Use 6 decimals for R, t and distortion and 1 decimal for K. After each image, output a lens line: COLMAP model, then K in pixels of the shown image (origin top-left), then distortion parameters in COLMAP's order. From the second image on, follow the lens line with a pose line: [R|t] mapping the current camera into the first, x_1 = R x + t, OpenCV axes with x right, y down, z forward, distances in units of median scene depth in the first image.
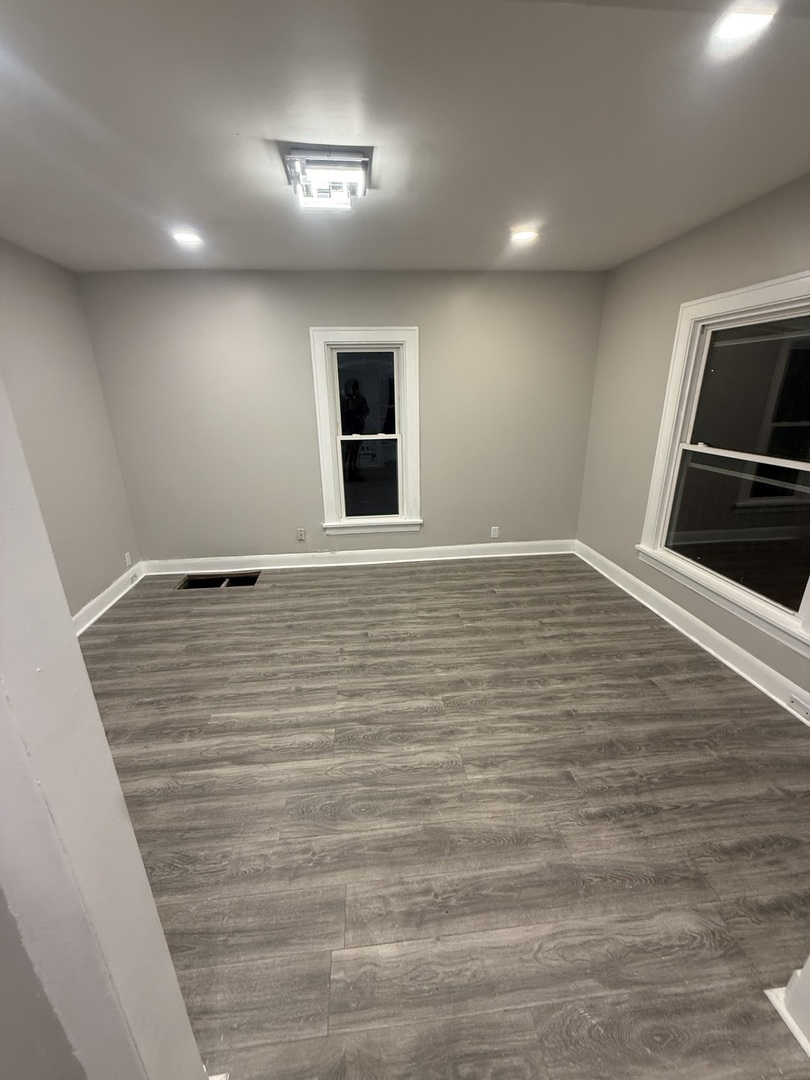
lens RADIAL K [[428.4, 0, 403.5], [0, 428.4, 539.1], [0, 0, 1]] dist [-0.001563, 0.000075]
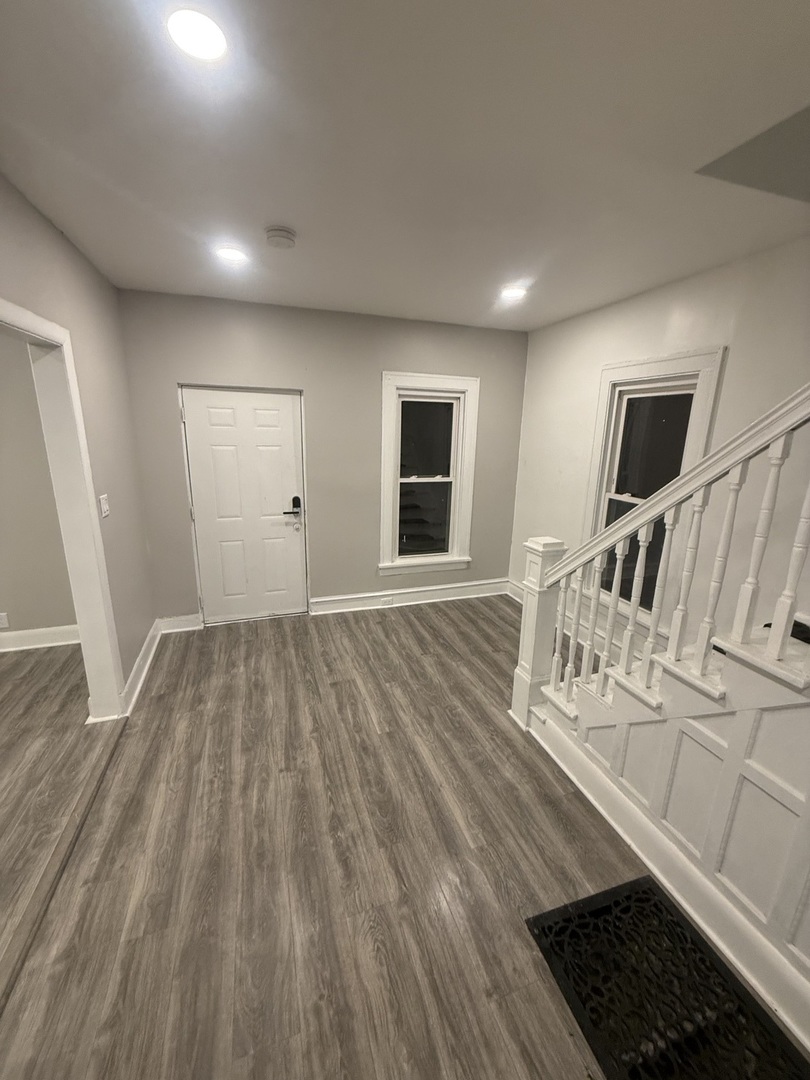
lens RADIAL K [[428.4, 0, 403.4], [0, 428.4, 538.4], [0, 0, 1]] dist [-0.001563, 0.000075]
pose [[-0.222690, -0.226476, 0.948218, -0.548777], [0.302246, 0.908677, 0.288015, 0.062072], [-0.926853, 0.350733, -0.133902, -0.194636]]
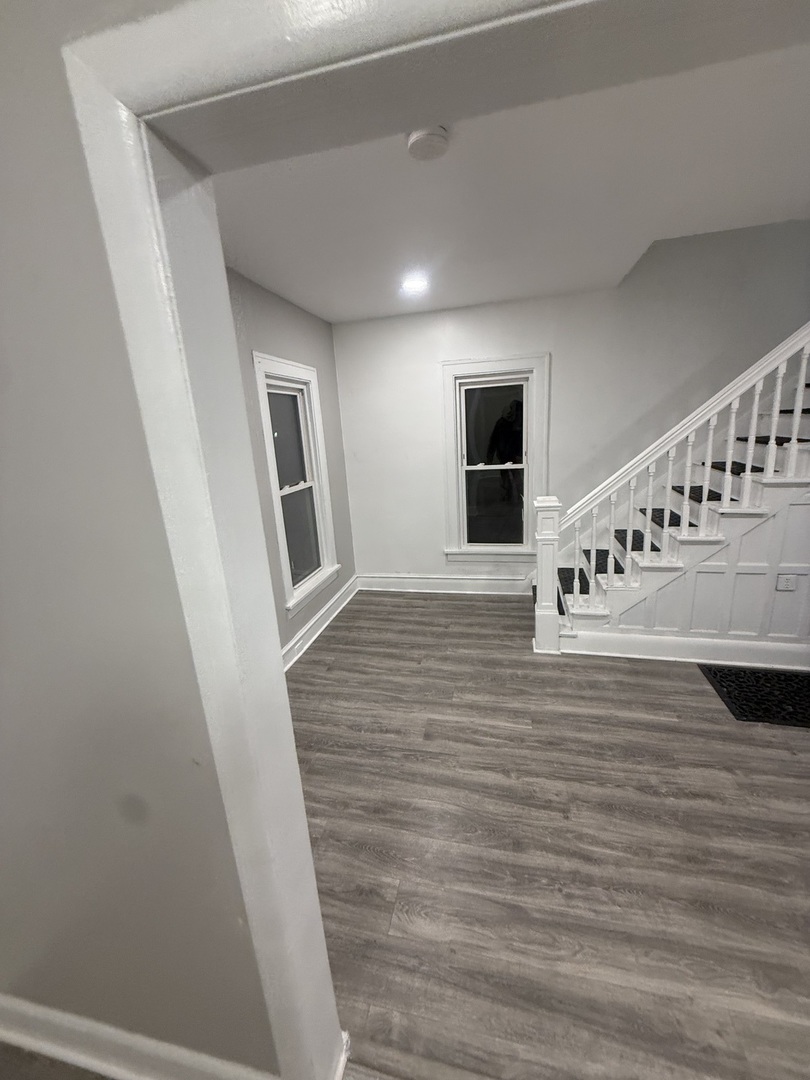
lens RADIAL K [[428.4, 0, 403.8], [0, 428.4, 538.1], [0, 0, 1]] dist [-0.001563, 0.000075]
pose [[-0.941156, -0.007853, 0.337882, 0.194742], [0.183353, 0.827962, 0.529963, -0.153508], [-0.283915, 0.560730, -0.777801, 0.424932]]
